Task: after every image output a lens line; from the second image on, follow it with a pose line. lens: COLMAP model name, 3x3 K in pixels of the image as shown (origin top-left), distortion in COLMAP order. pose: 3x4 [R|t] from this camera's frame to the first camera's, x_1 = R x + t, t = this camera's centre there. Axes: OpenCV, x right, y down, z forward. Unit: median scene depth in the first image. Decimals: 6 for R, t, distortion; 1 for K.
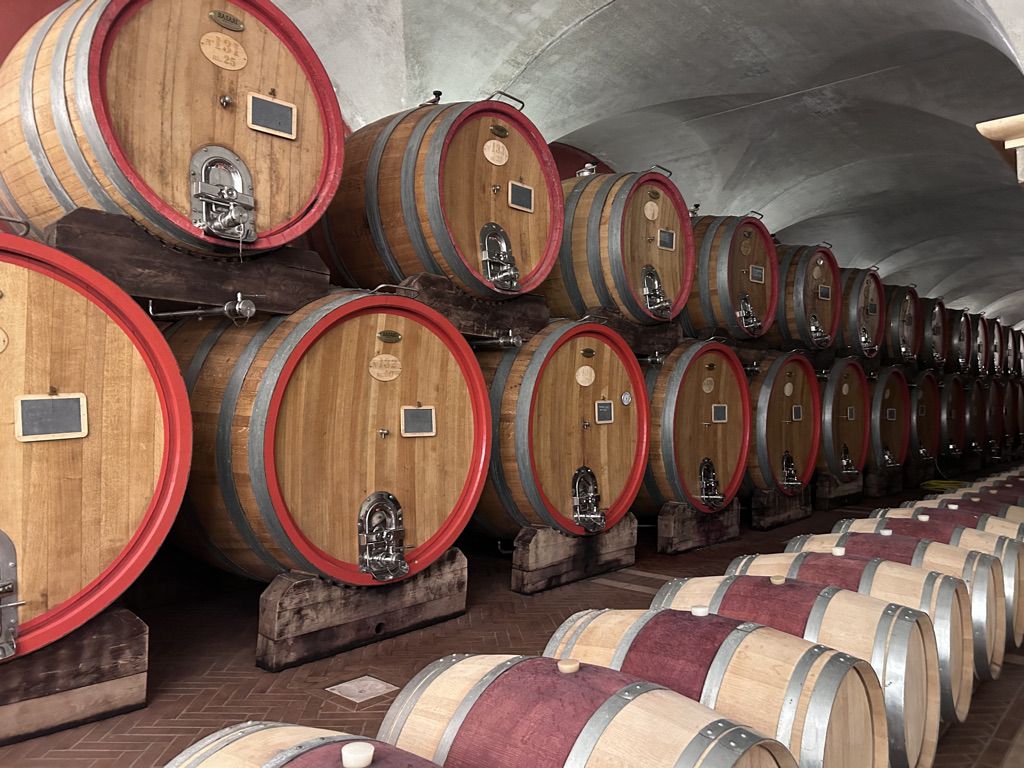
lens RADIAL K [[774.8, 0, 516.5], [0, 774.8, 387.7], [0, 0, 1]] dist [0.004746, -0.005296]
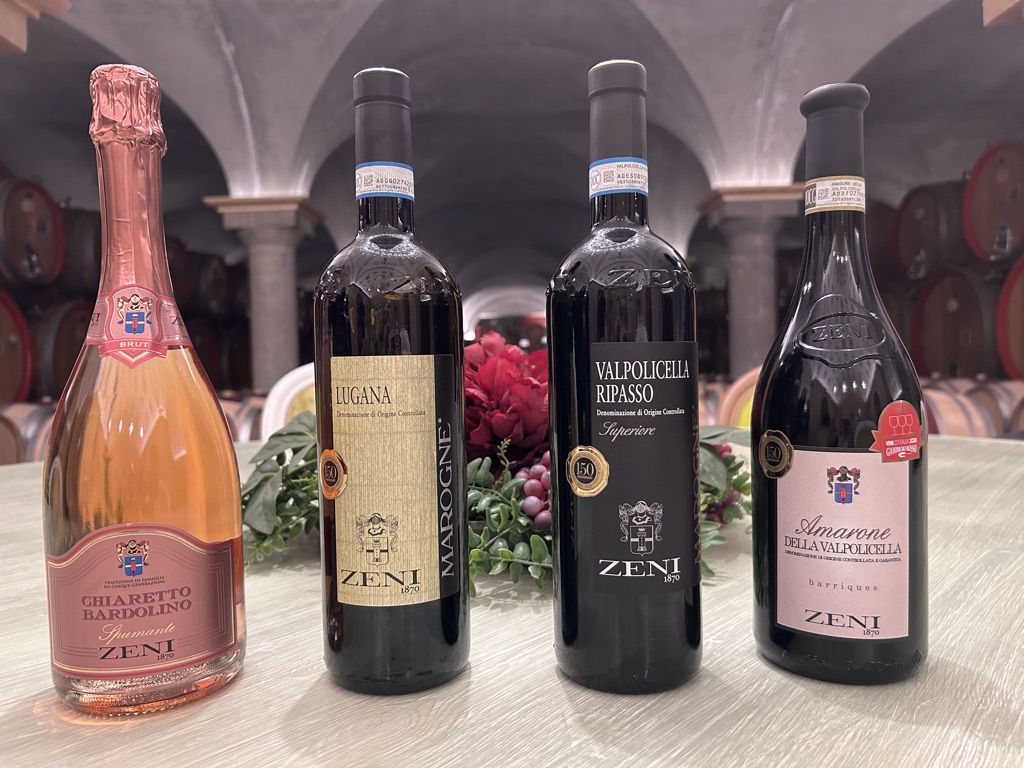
lens RADIAL K [[774.1, 0, 511.5], [0, 774.1, 389.4], [0, 0, 1]] dist [0.002453, -0.001550]
pose [[0.752105, -0.041683, 0.657724, -0.098989], [0.014735, 0.998812, 0.046449, 0.047512], [-0.658878, -0.025243, 0.751826, -0.613112]]
